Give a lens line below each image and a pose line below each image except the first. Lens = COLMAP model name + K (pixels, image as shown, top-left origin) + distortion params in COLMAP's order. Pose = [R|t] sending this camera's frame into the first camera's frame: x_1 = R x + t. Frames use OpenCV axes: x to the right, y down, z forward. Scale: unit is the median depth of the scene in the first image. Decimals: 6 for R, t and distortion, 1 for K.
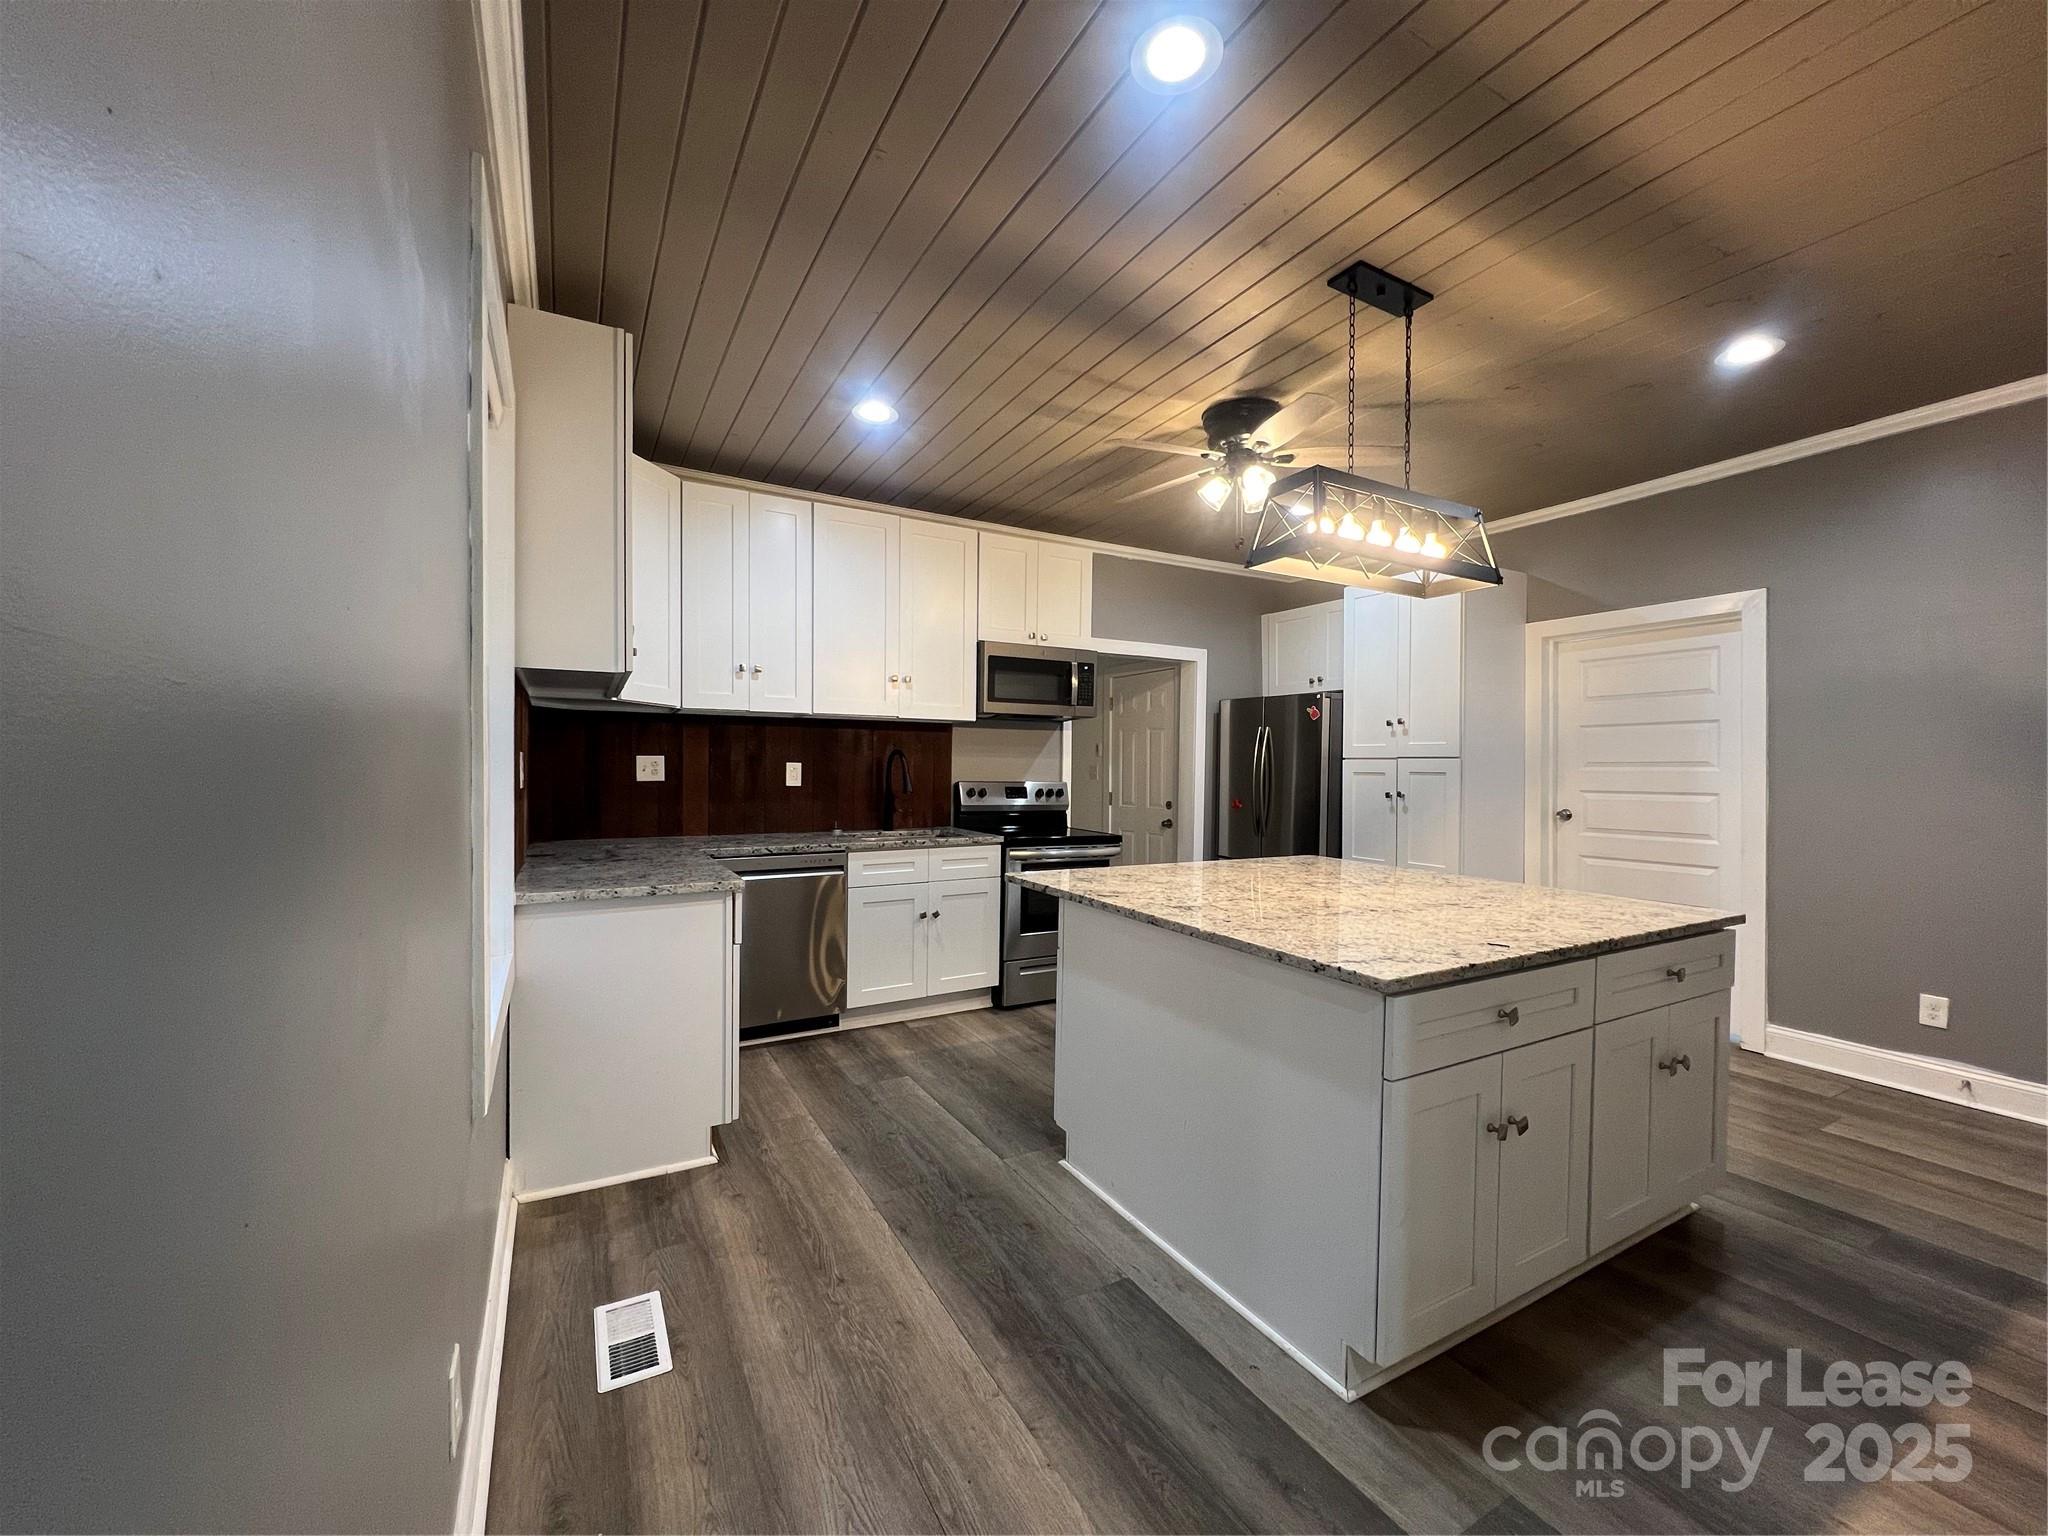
lens RADIAL K [[820.8, 0, 1031.7], [0, 820.8, 773.3], [0, 0, 1]] dist [0.000113, -0.000211]
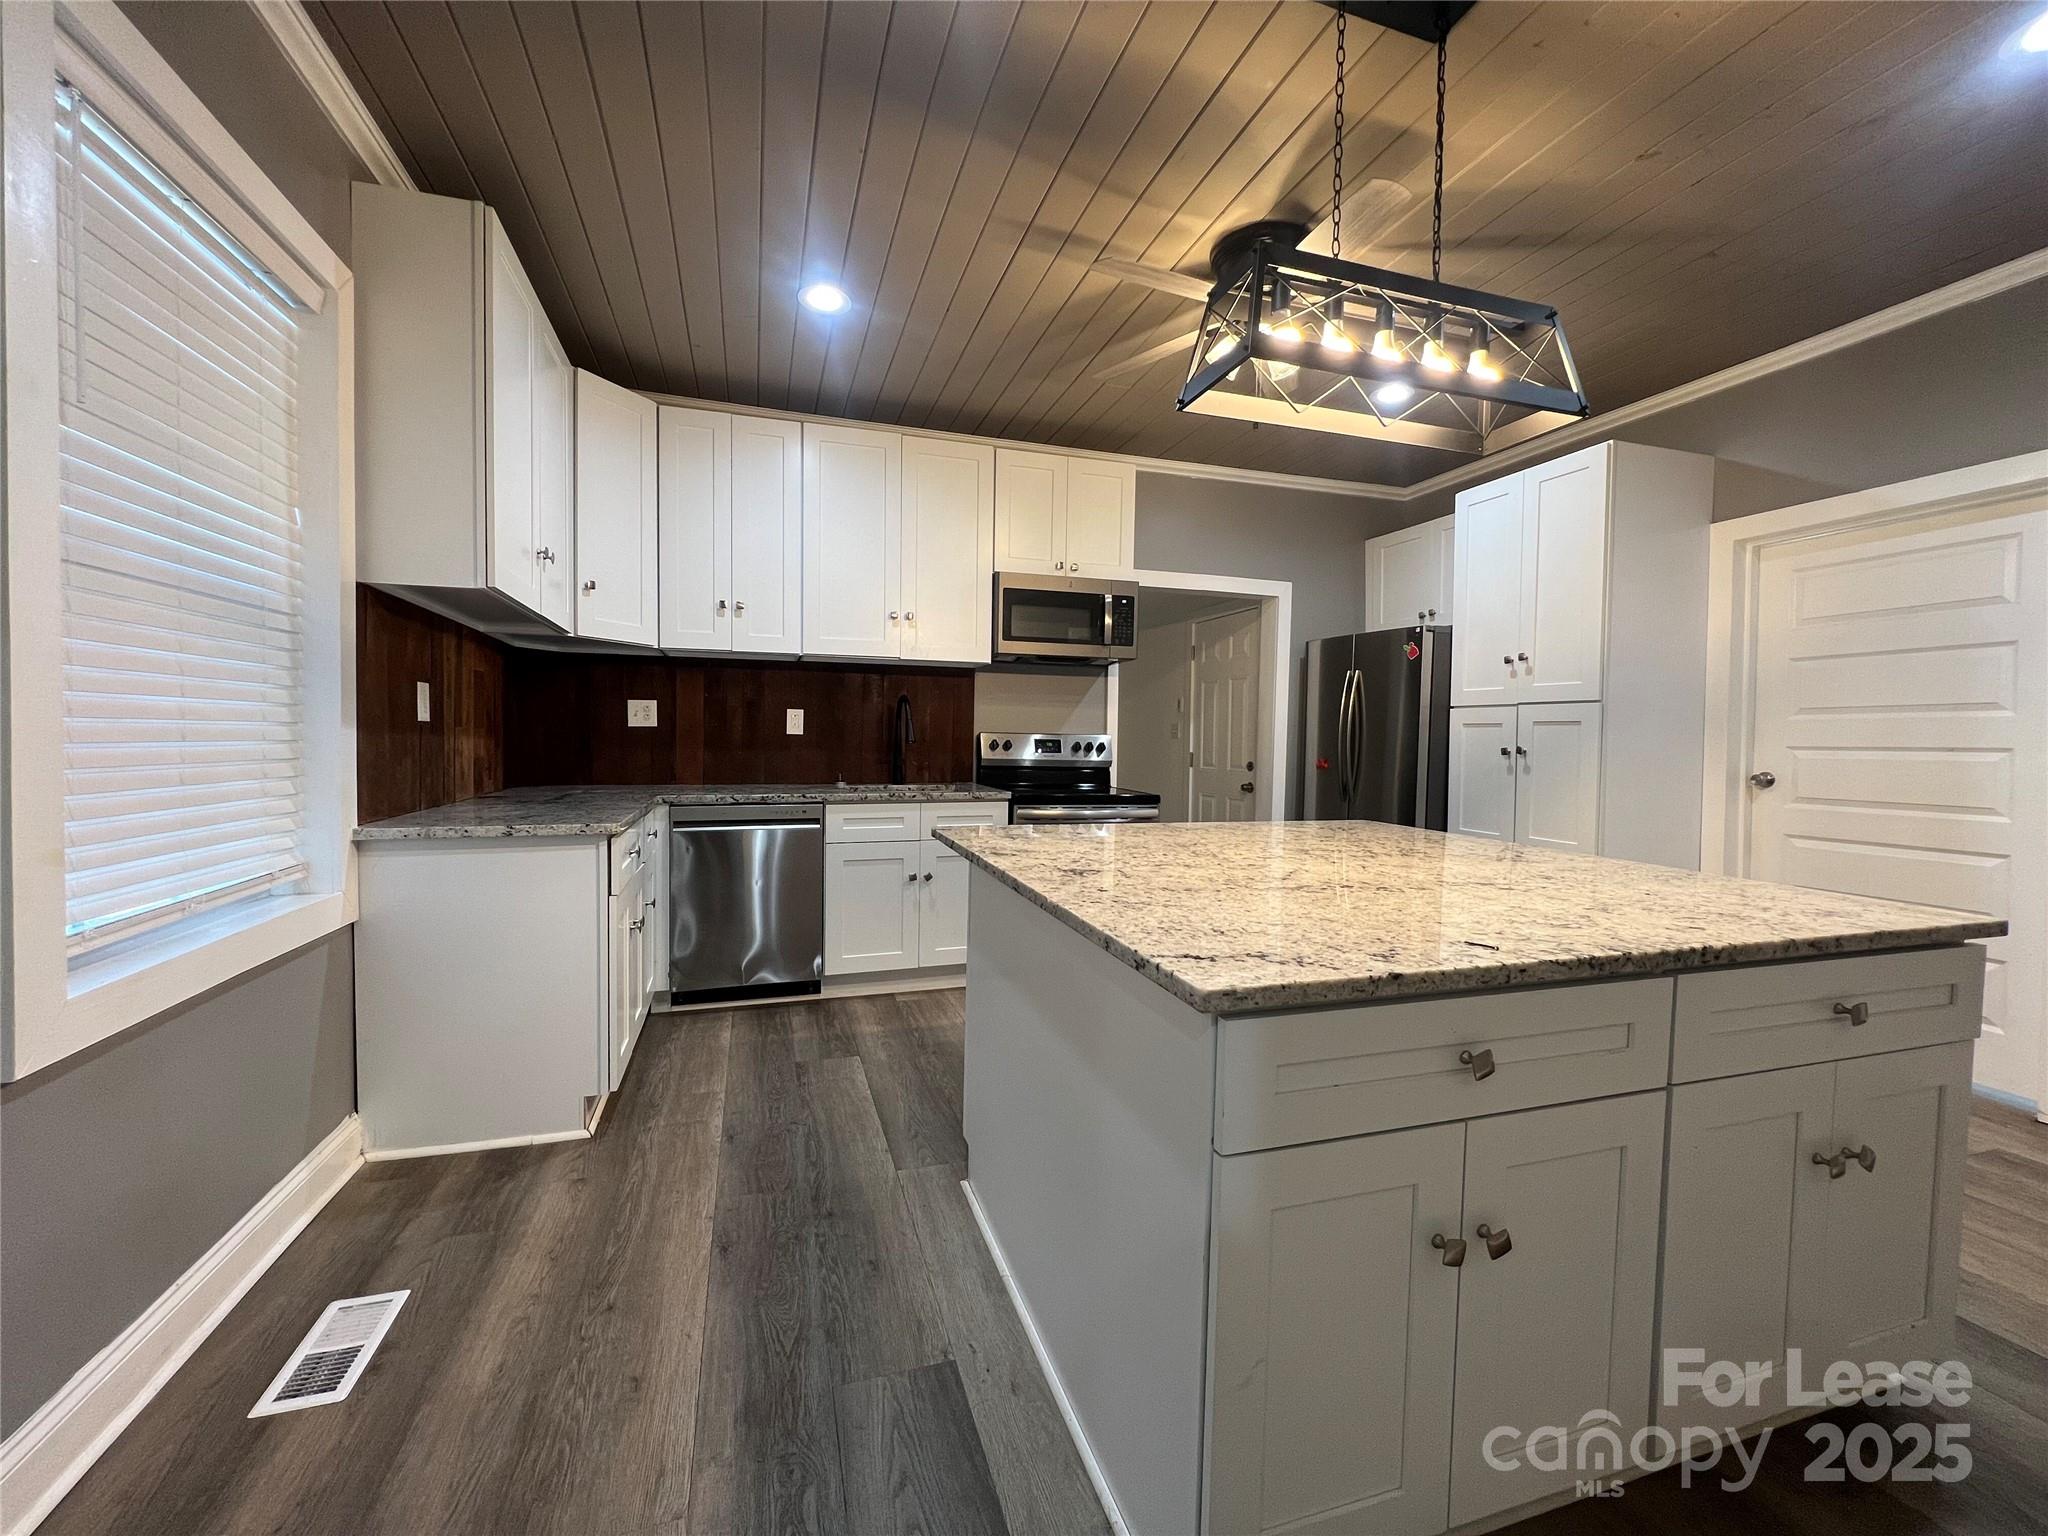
lens RADIAL K [[820.8, 0, 1016.2], [0, 820.8, 763.0], [0, 0, 1]] dist [0.000113, -0.000211]
pose [[0.977302, 0.011635, -0.211530, 0.196122], [-0.007410, 0.999757, 0.020756, 0.033630], [0.211720, -0.018718, 0.977151, 0.177995]]
